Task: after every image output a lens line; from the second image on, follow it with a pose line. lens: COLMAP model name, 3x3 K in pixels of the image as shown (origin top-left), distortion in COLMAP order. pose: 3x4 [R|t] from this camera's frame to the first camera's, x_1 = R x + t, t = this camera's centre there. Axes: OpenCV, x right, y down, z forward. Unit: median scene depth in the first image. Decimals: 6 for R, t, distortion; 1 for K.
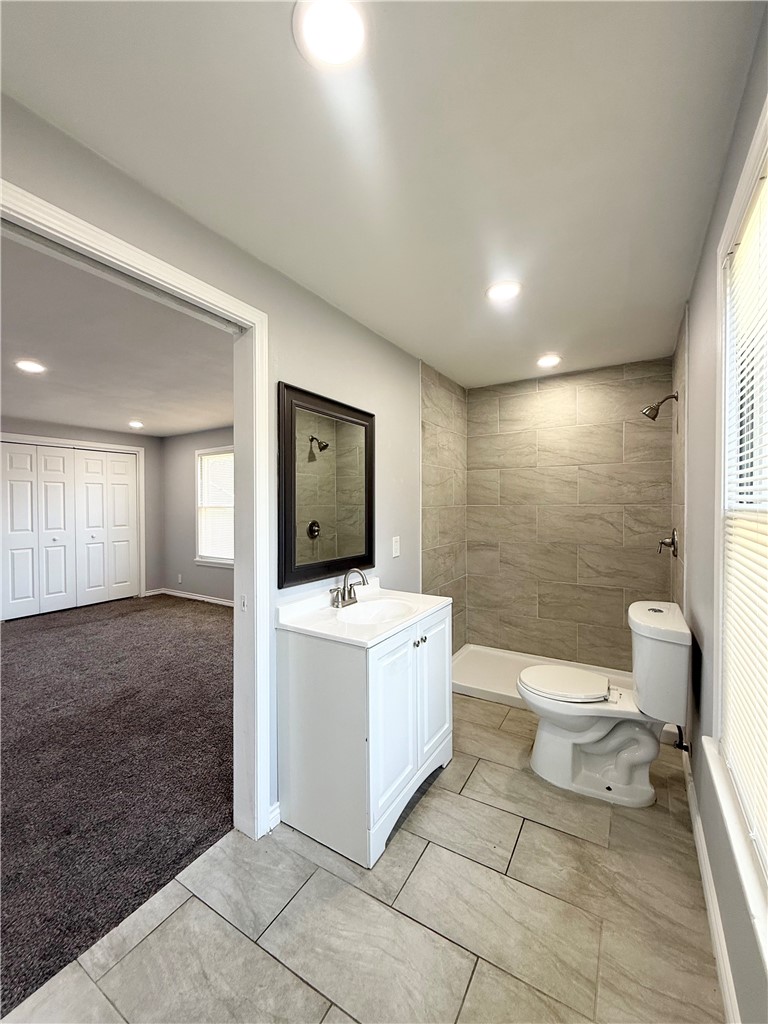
lens RADIAL K [[411.0, 0, 379.6], [0, 411.0, 508.5], [0, 0, 1]] dist [-0.002326, -0.000100]
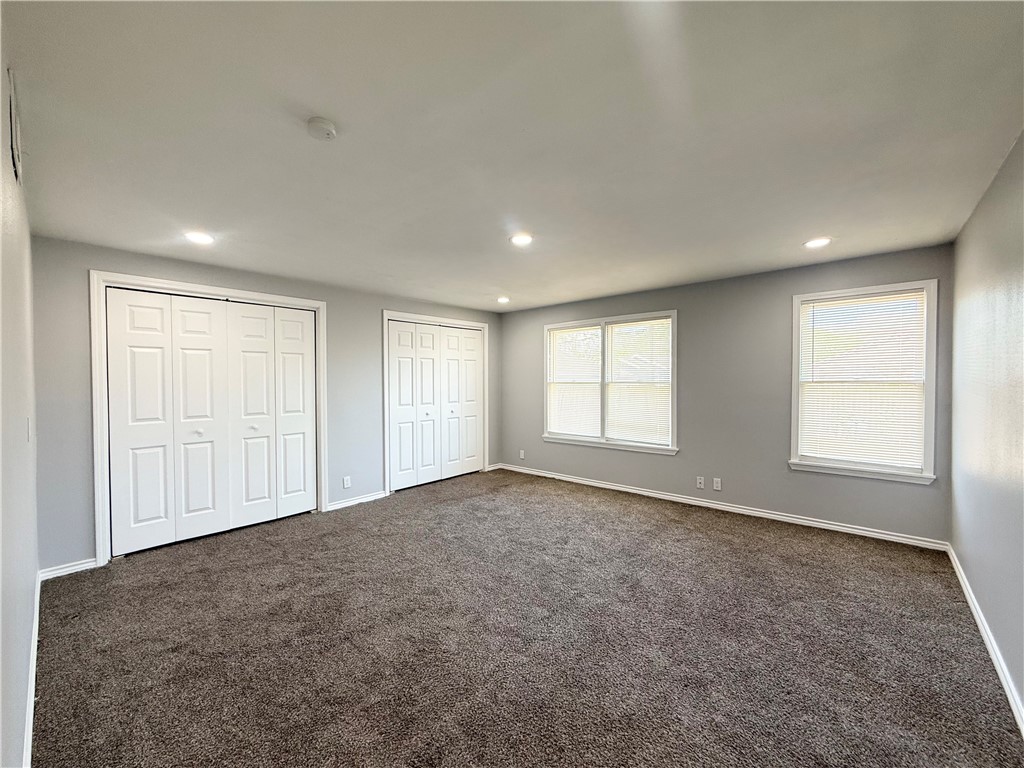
lens RADIAL K [[411.0, 0, 508.7], [0, 411.0, 385.7], [0, 0, 1]] dist [-0.002326, -0.000100]
pose [[0.985253, 0.002487, -0.171088, -0.396618], [-0.001629, 0.999985, 0.005154, -0.001423], [0.171098, -0.004799, 0.985242, 0.014545]]
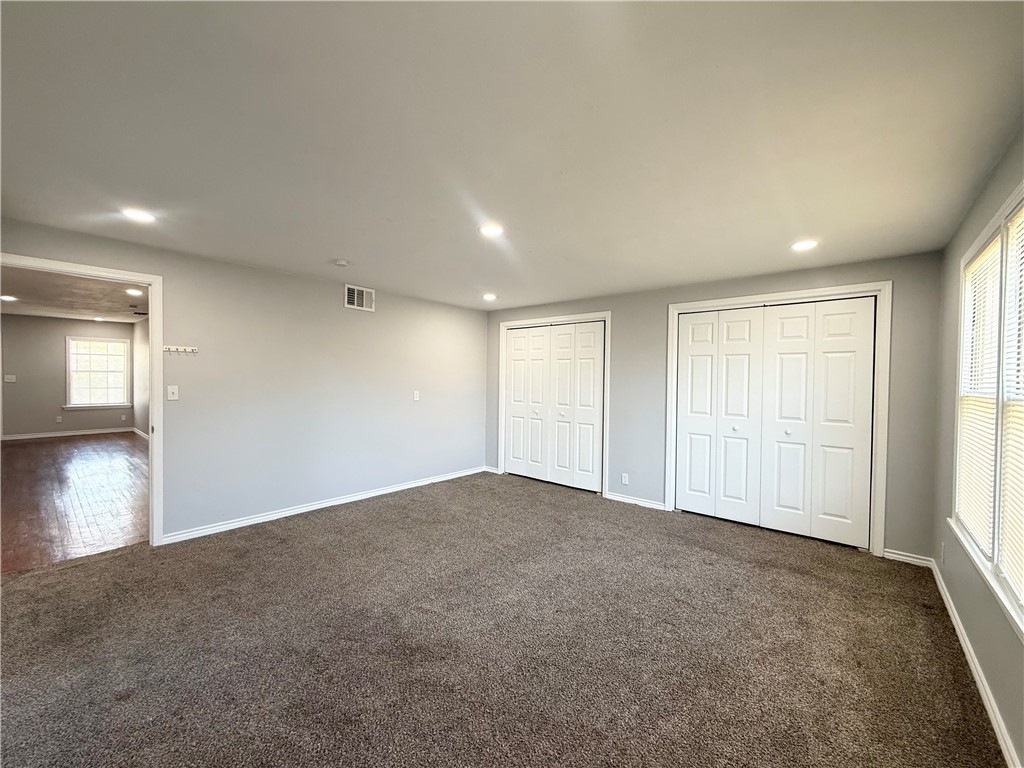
lens RADIAL K [[405.8, 0, 512.0], [0, 405.8, 384.0], [0, 0, 1]] dist [-0.019248, 0.000033]
pose [[-0.156510, 0.014358, -0.987572, 0.023083], [-0.025100, 0.999514, 0.018510, -0.011845], [0.987357, 0.027685, -0.156073, 0.674112]]
